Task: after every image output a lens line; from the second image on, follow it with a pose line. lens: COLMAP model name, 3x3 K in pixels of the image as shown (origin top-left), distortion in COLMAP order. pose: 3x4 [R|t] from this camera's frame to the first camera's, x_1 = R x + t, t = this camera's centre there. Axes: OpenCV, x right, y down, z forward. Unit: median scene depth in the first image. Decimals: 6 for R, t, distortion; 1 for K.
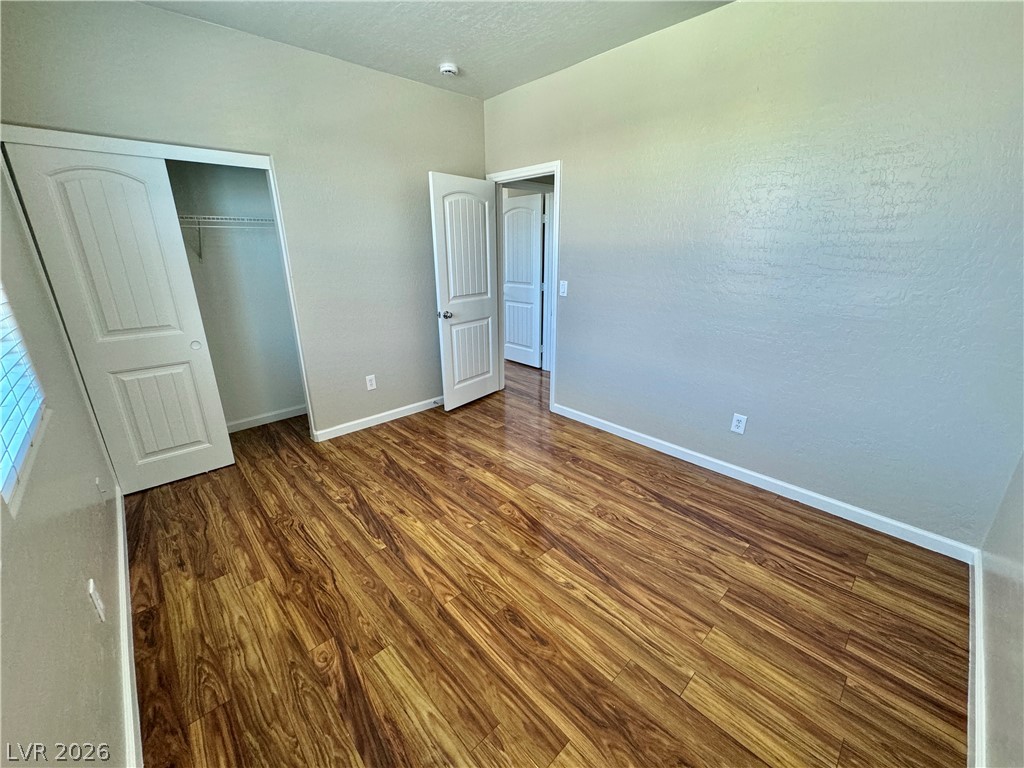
lens RADIAL K [[410.6, 0, 516.0], [0, 410.6, 383.0], [0, 0, 1]] dist [-0.003162, 0.000754]
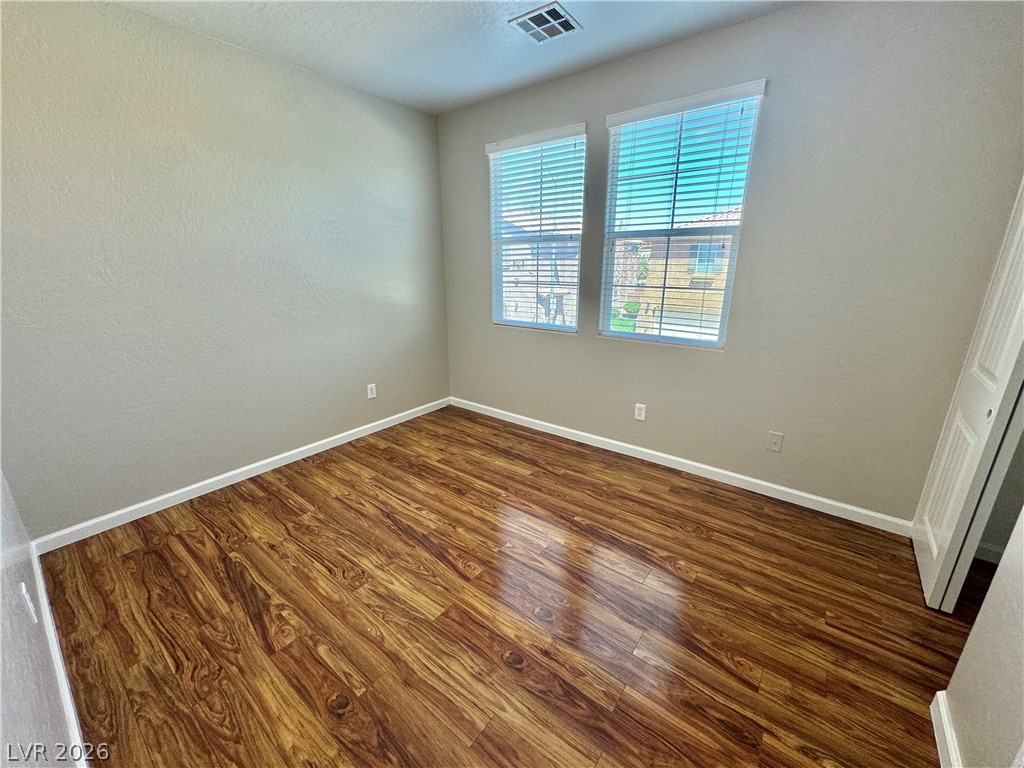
lens RADIAL K [[410.6, 0, 517.2], [0, 410.6, 382.1], [0, 0, 1]] dist [-0.003162, 0.000754]
pose [[-0.987748, 0.054873, -0.146092, -0.013103], [-0.038309, 0.822242, 0.567847, -0.575669], [0.151282, 0.566487, -0.810066, 1.731408]]
